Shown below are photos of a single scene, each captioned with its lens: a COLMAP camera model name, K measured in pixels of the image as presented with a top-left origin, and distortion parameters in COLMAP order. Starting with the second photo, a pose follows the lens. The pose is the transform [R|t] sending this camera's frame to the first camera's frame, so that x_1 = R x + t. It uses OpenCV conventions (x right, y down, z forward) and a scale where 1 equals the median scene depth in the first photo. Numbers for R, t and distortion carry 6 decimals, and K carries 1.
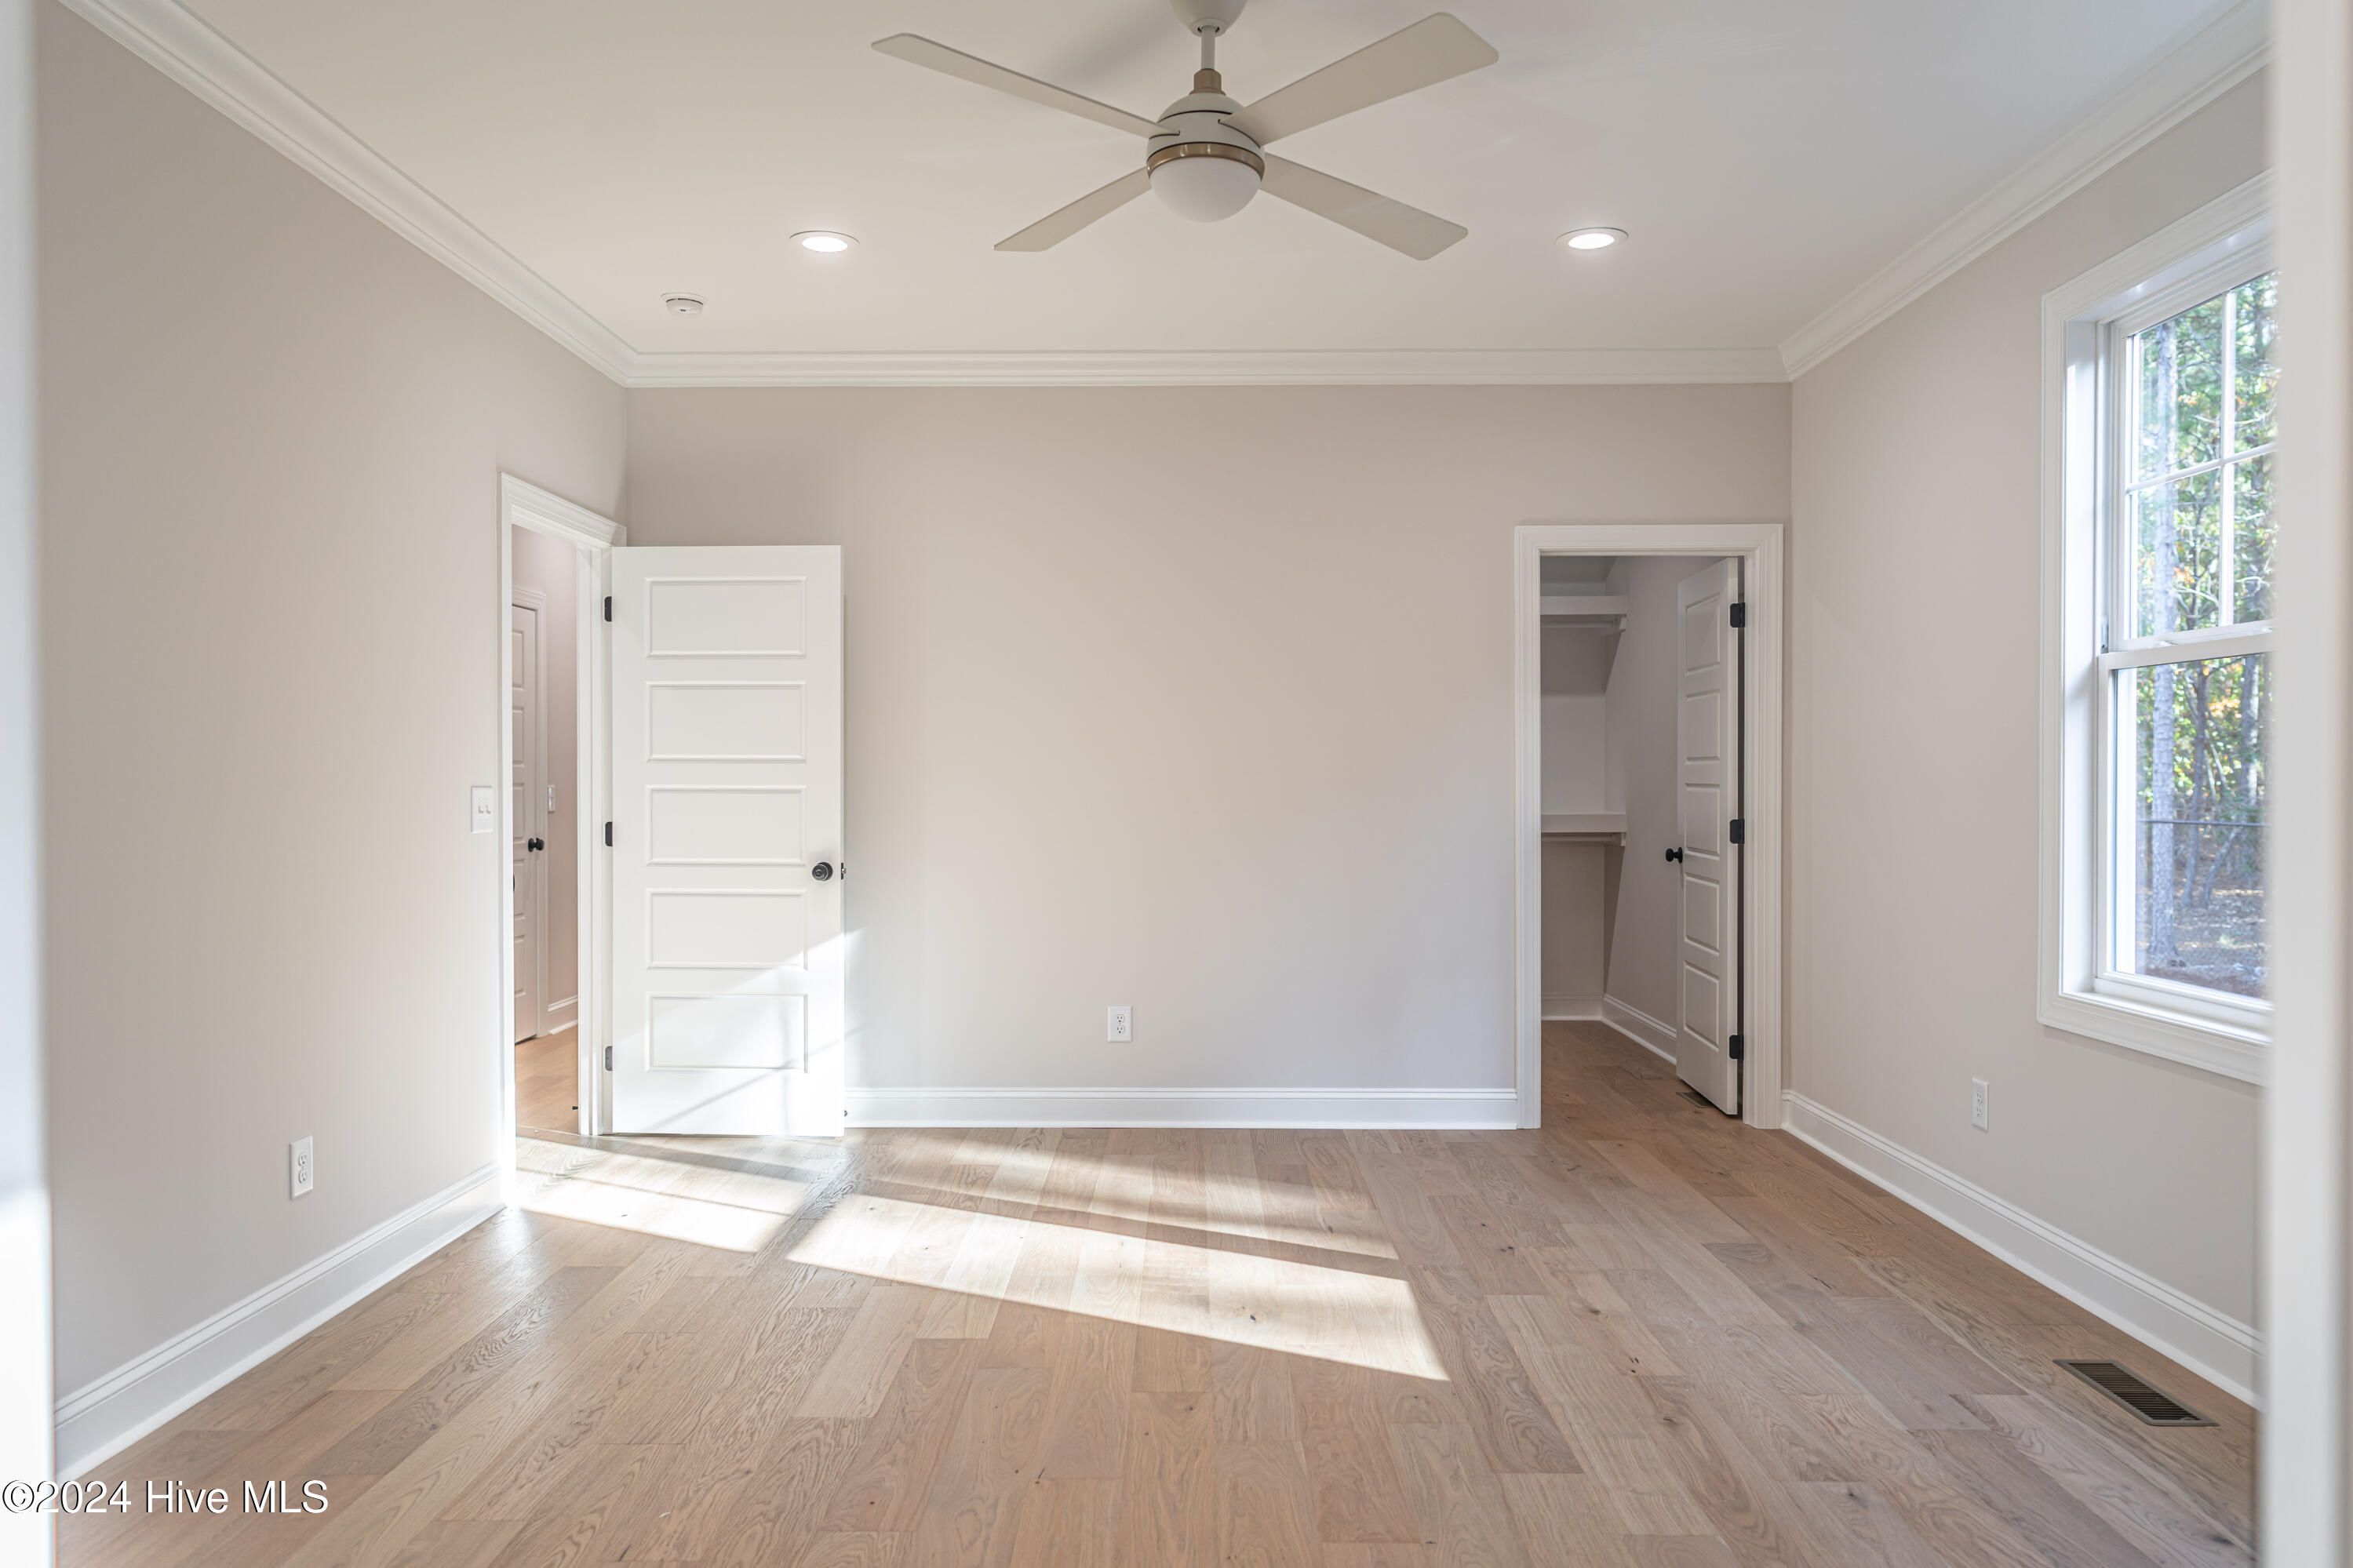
lens RADIAL K [[1578.8, 0, 1173.6], [0, 1578.8, 777.1], [0, 0, 1]] dist [0.002152, -0.001075]
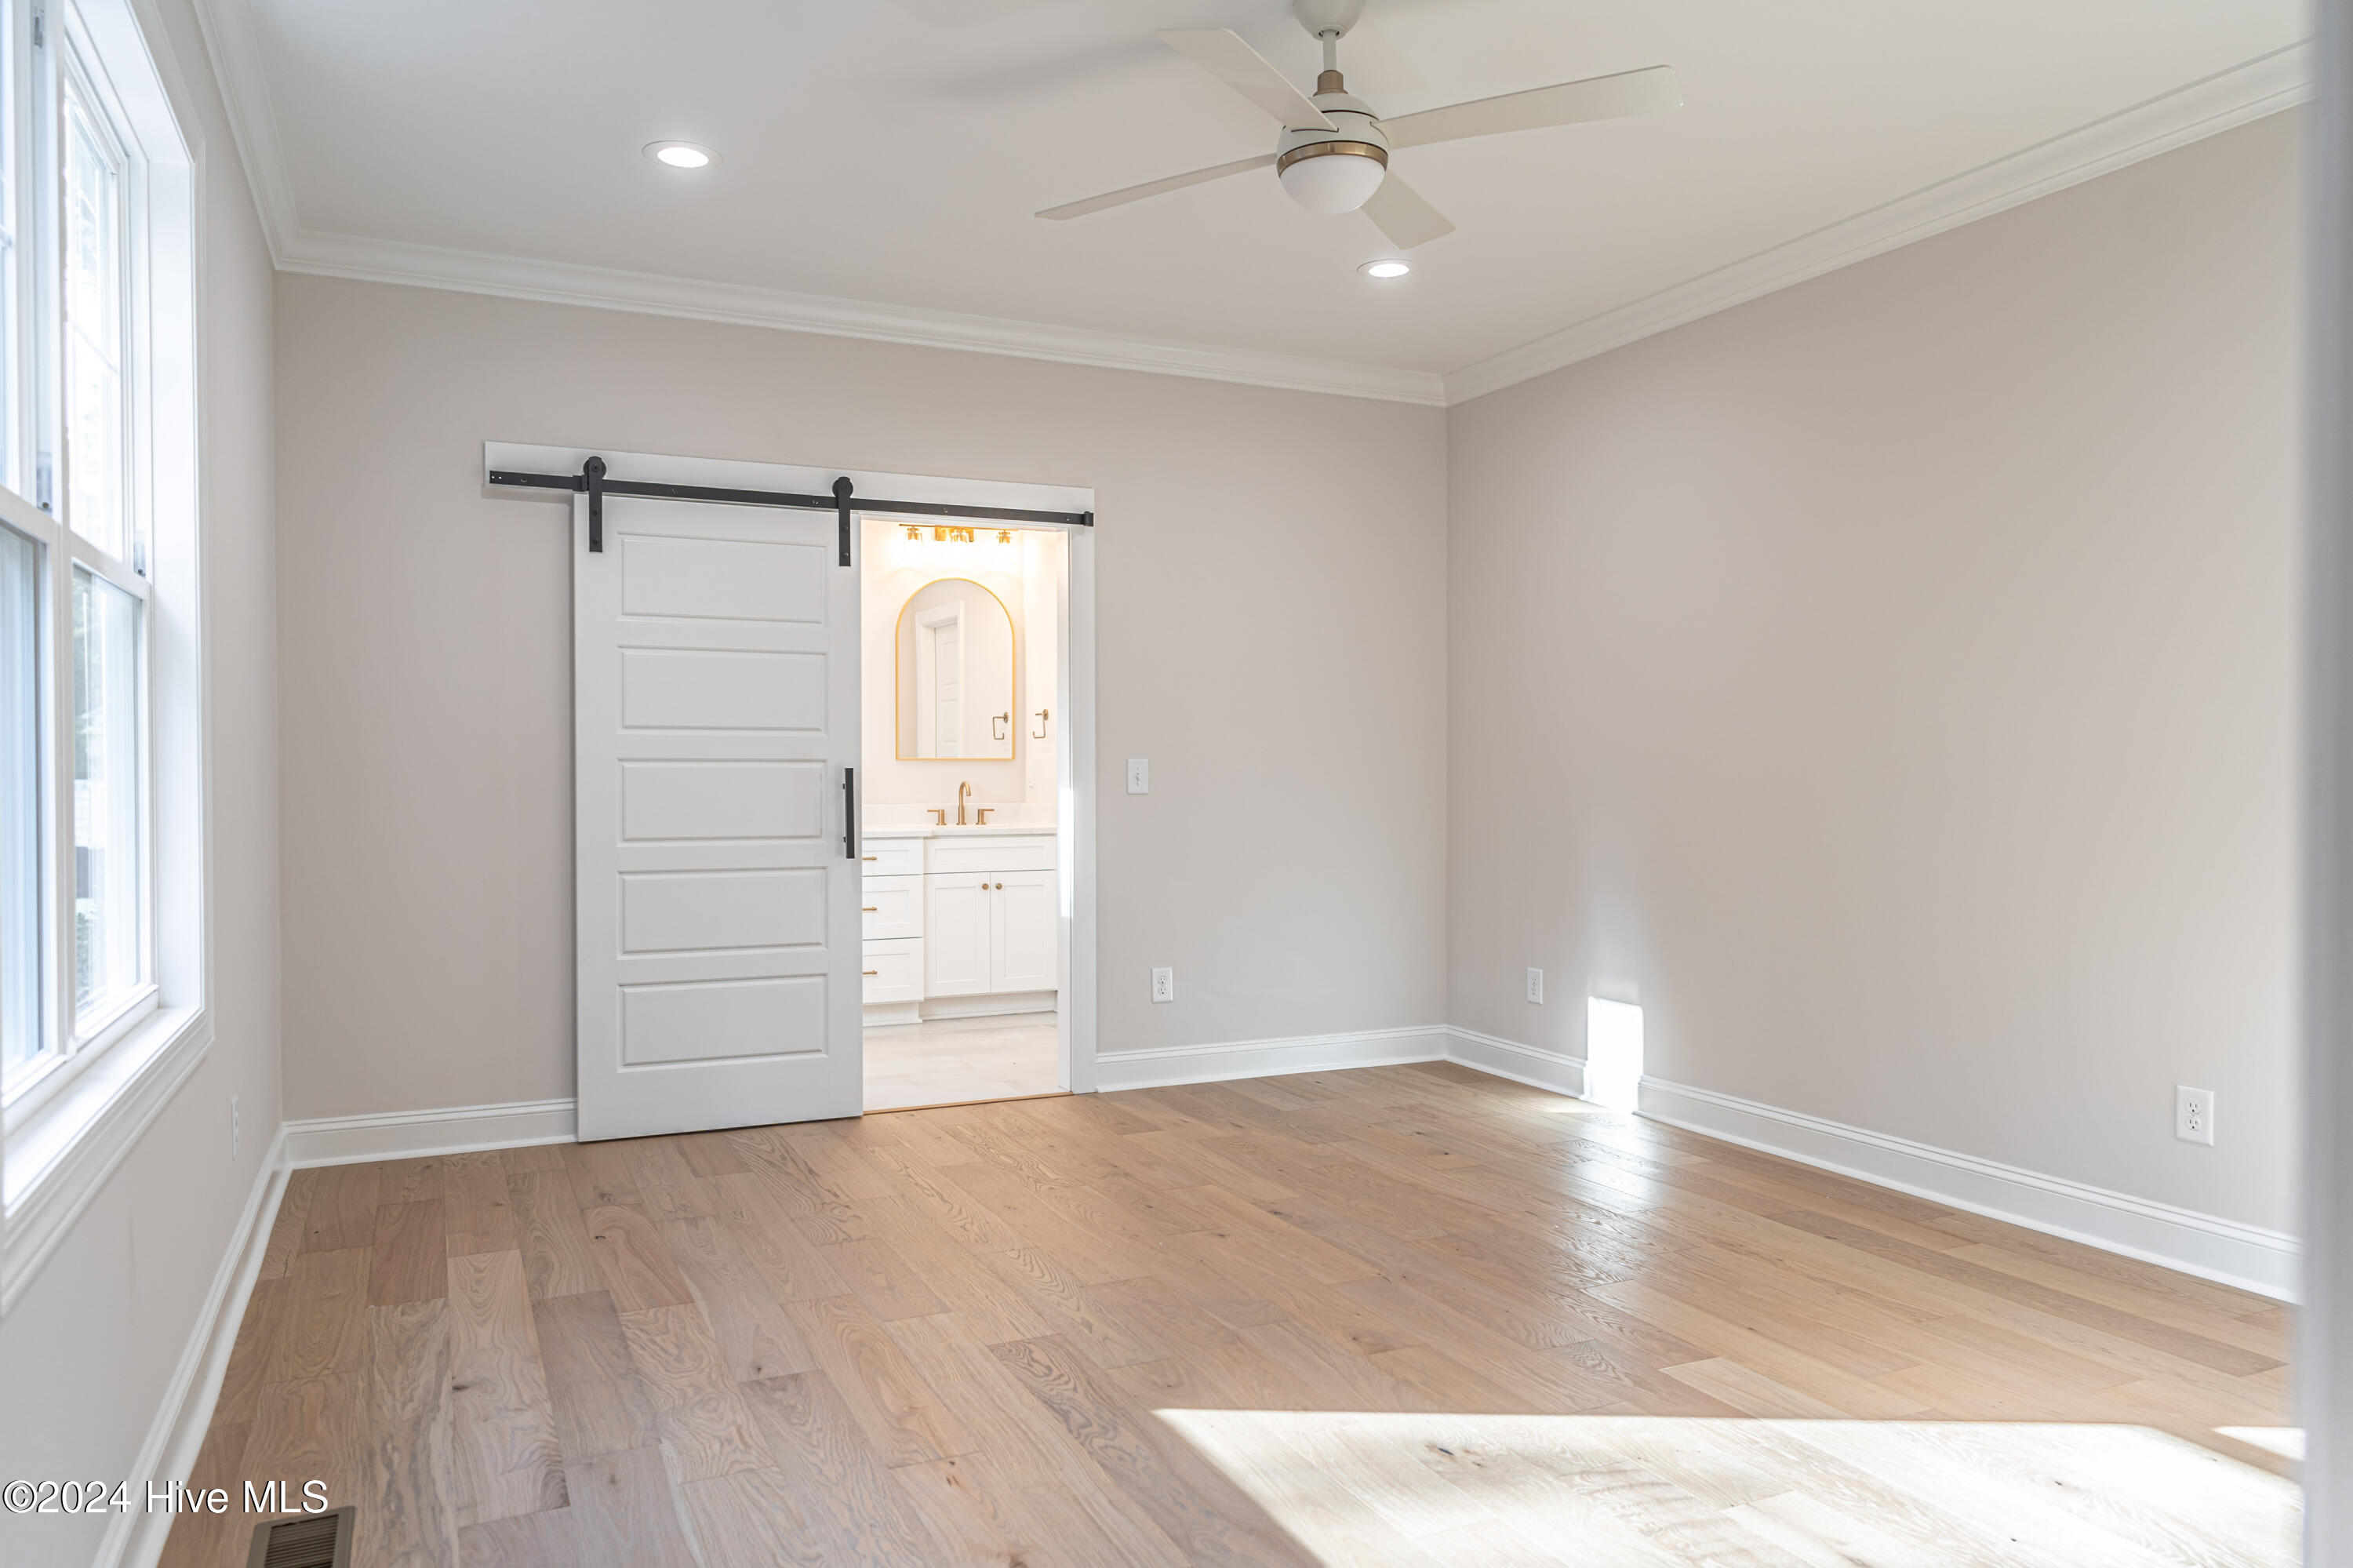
lens RADIAL K [[1579.1, 0, 1173.8], [0, 1579.1, 783.1], [0, 0, 1]] dist [0.002152, -0.001075]
pose [[-0.900212, 0.006765, -0.435399, 0.573475], [0.004508, 0.999971, 0.006217, 0.023988], [0.435428, 0.003634, -0.900216, 1.890372]]
